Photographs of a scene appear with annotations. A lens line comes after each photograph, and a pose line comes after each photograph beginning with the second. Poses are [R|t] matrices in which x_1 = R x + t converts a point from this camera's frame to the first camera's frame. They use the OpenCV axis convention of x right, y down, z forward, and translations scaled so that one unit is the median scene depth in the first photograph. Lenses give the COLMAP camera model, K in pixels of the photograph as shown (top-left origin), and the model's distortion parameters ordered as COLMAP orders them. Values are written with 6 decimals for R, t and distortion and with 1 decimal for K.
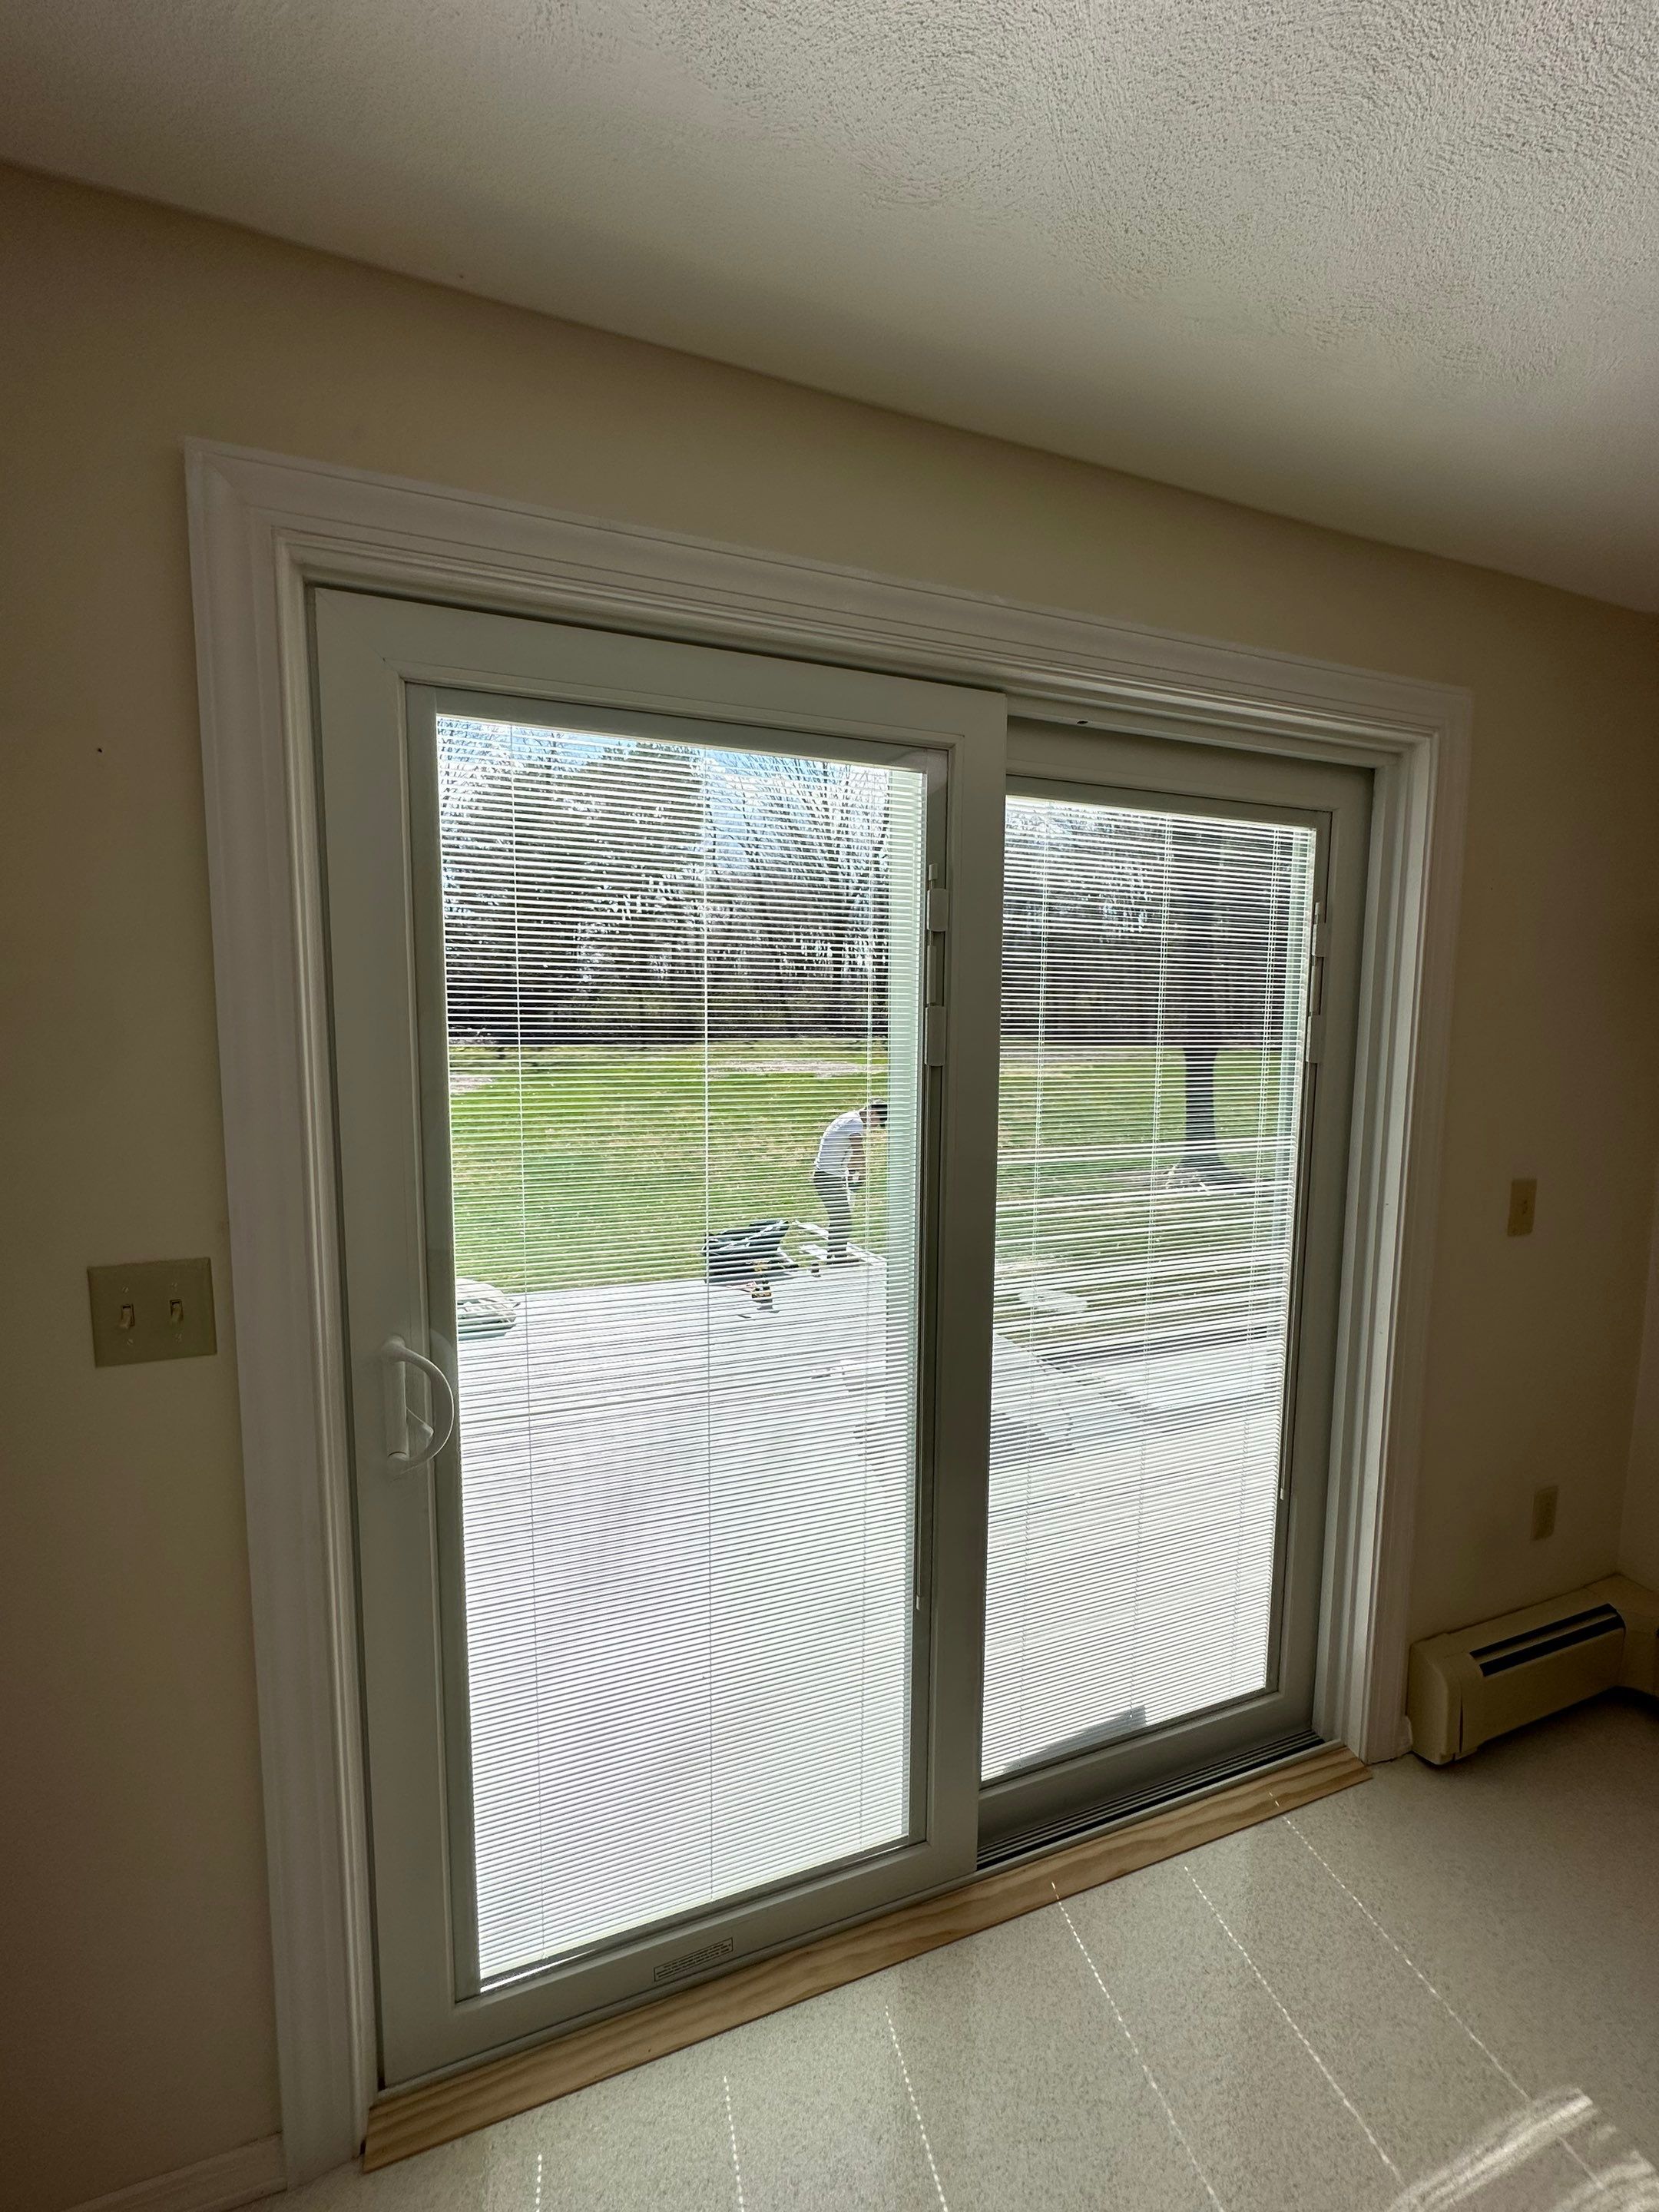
lens RADIAL K [[885.9, 0, 829.5], [0, 885.9, 1106.0], [0, 0, 1]] dist [-0.001748, 0.000938]
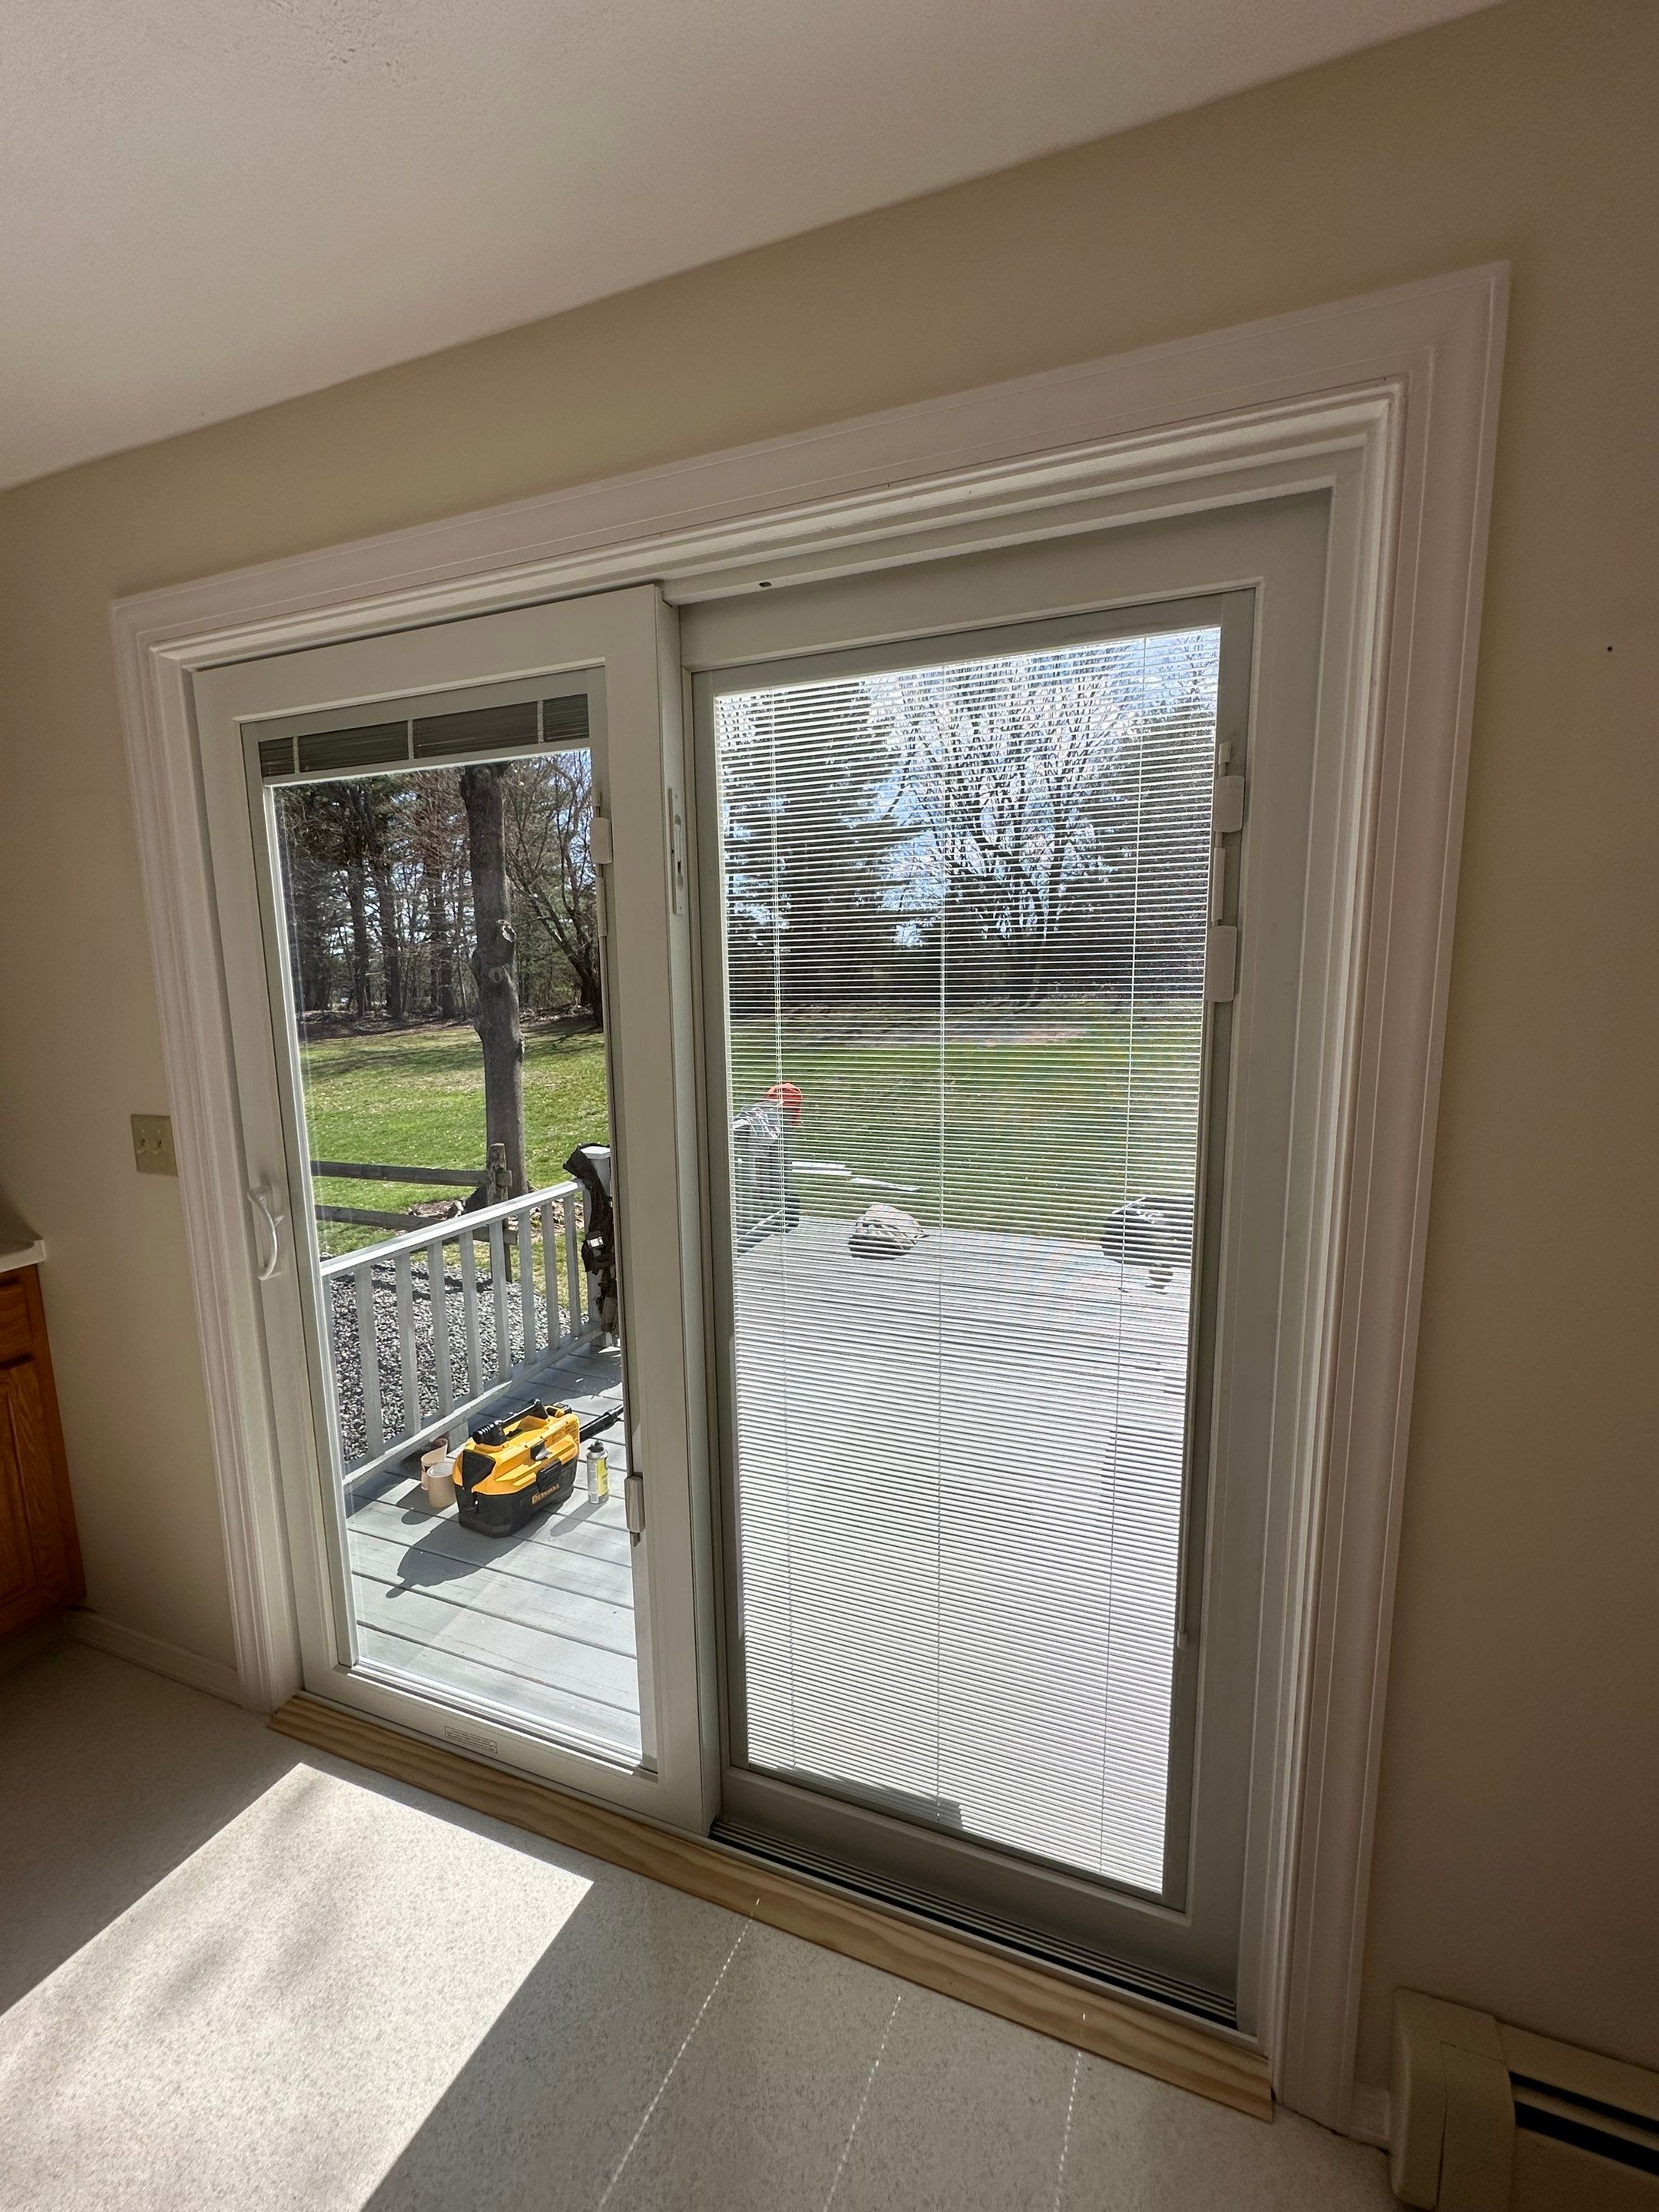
lens RADIAL K [[881.2, 0, 829.5], [0, 881.2, 1106.0], [0, 0, 1]] dist [0.000906, -0.000226]
pose [[0.760827, 0.076754, -0.644400, 0.750868], [-0.043601, 0.996783, 0.067248, -0.005179], [0.647488, -0.023067, 0.761726, 0.334207]]
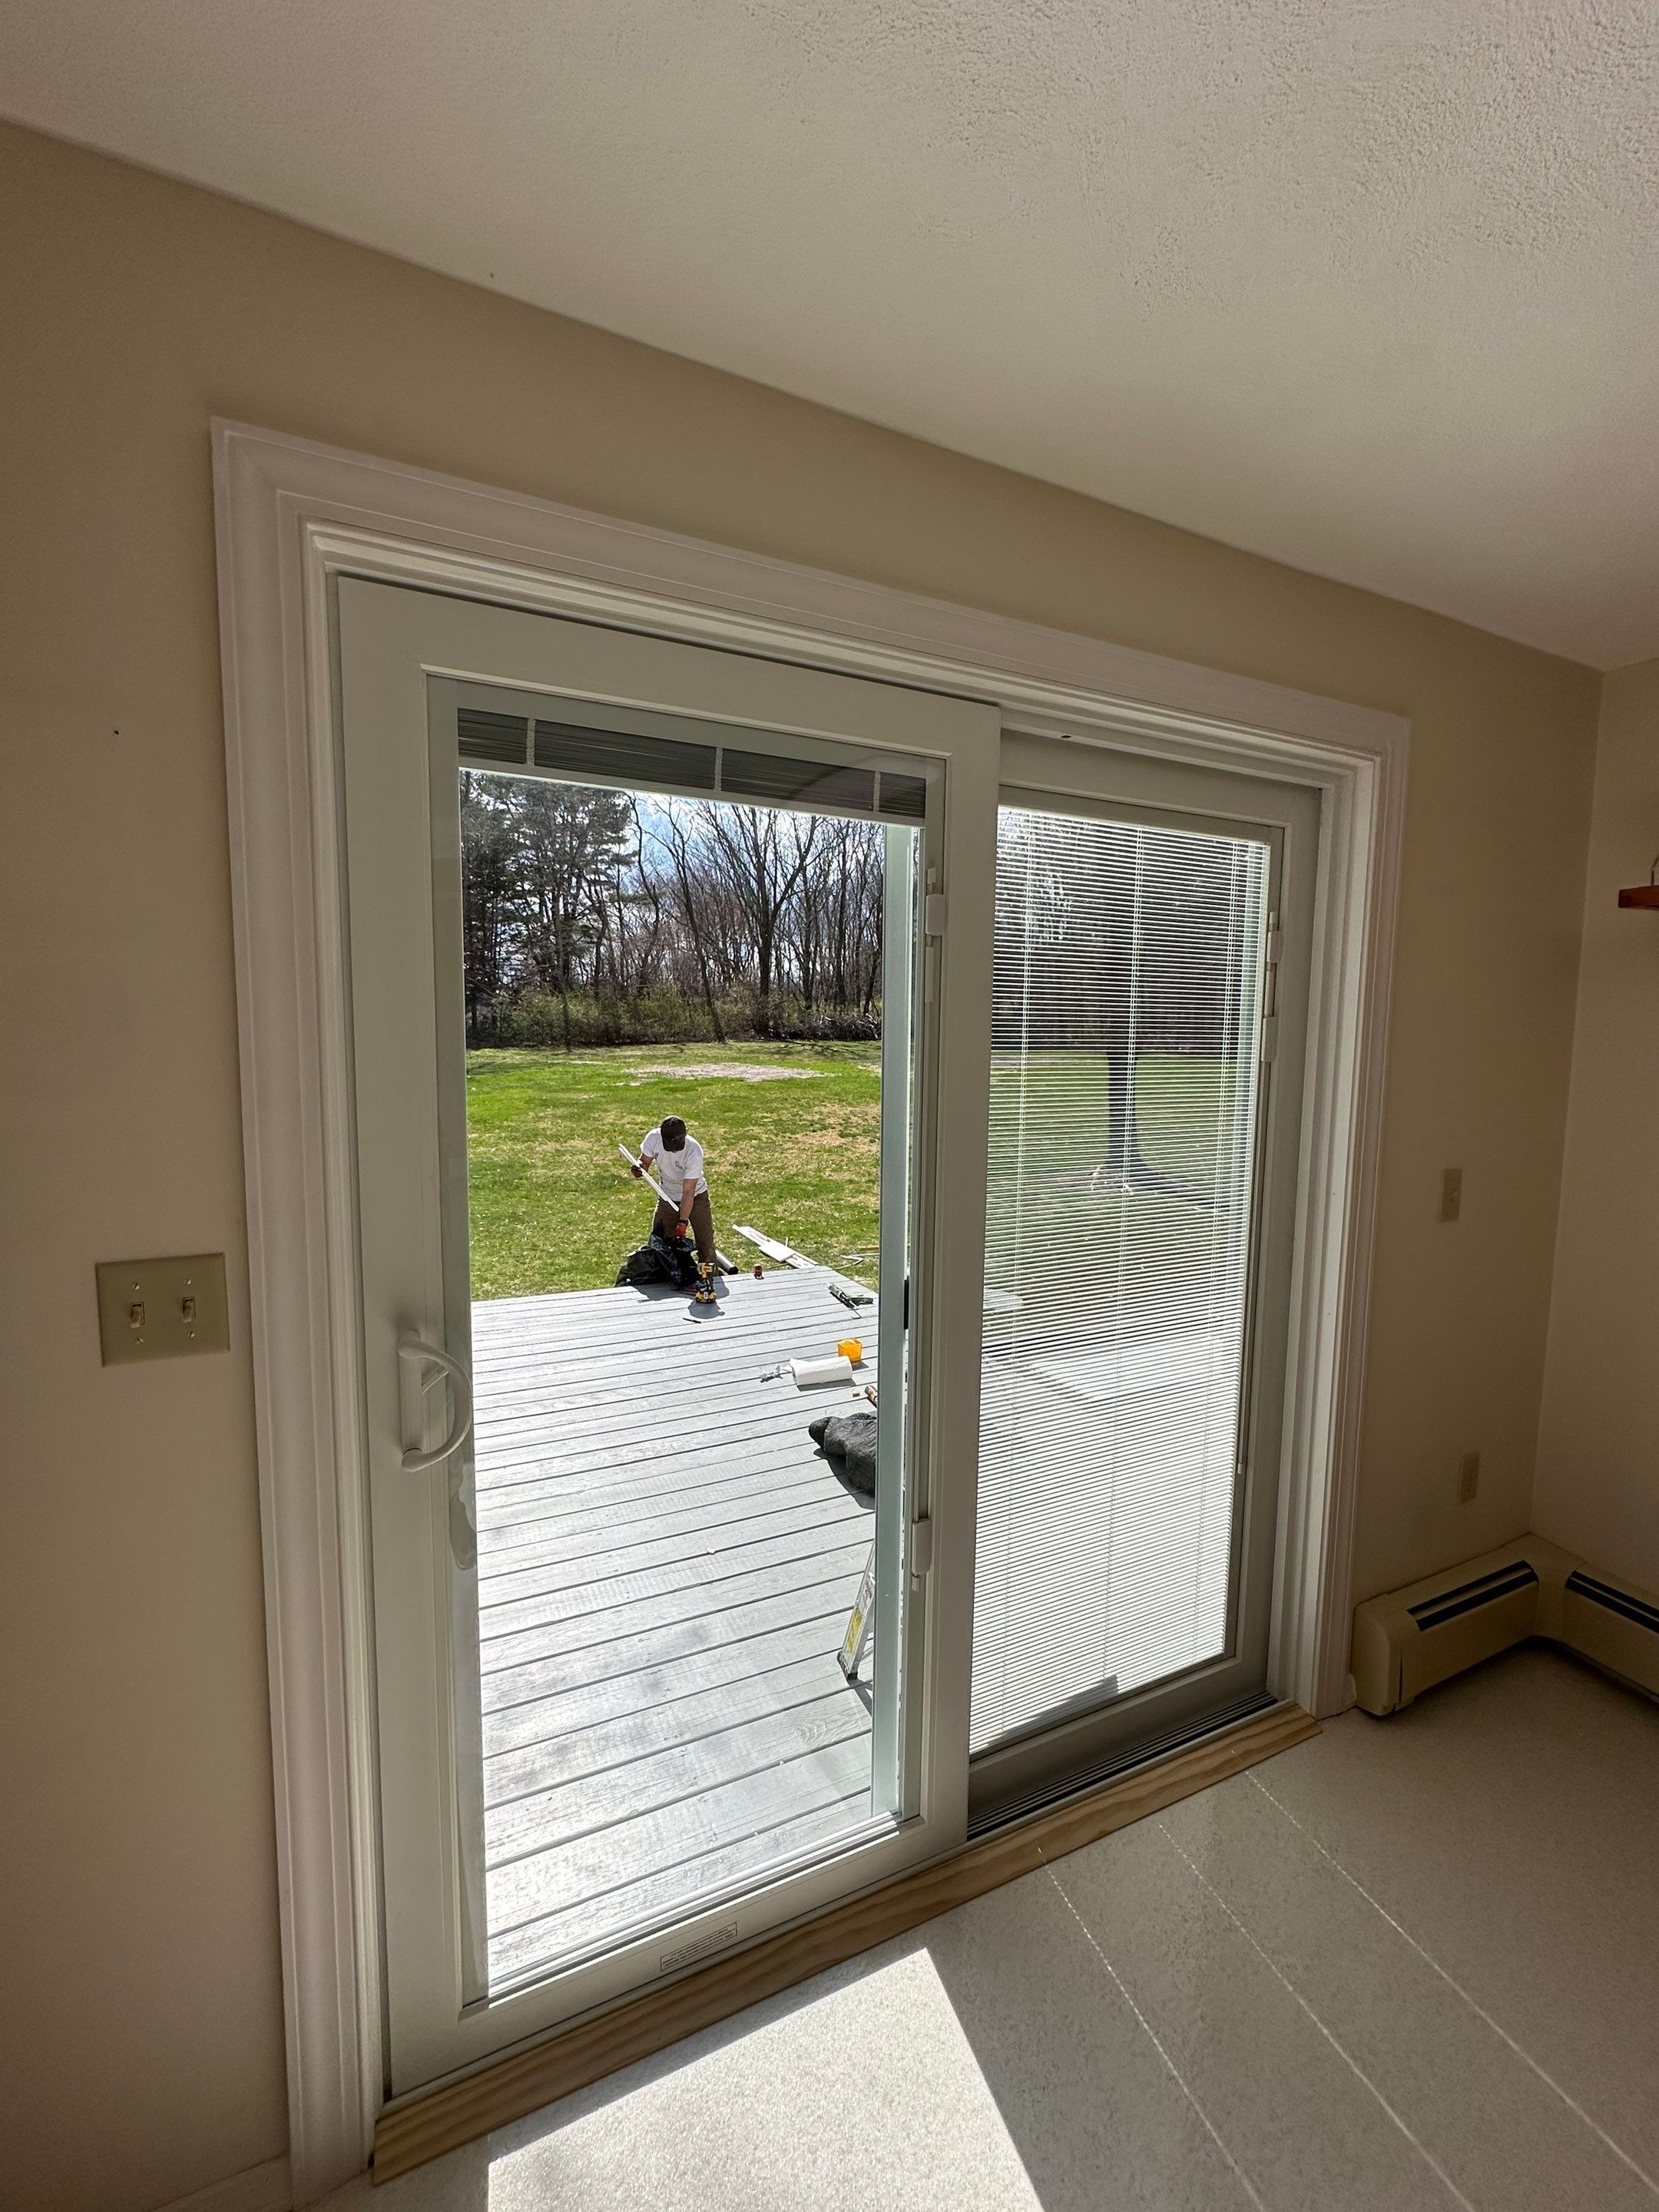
lens RADIAL K [[885.7, 0, 829.5], [0, 885.7, 1106.0], [0, 0, 1]] dist [0.000514, -0.000120]
pose [[0.996445, -0.001767, 0.084232, -0.070357], [0.002221, 0.999983, -0.005303, 0.009007], [-0.084222, 0.005471, 0.996432, -0.019751]]
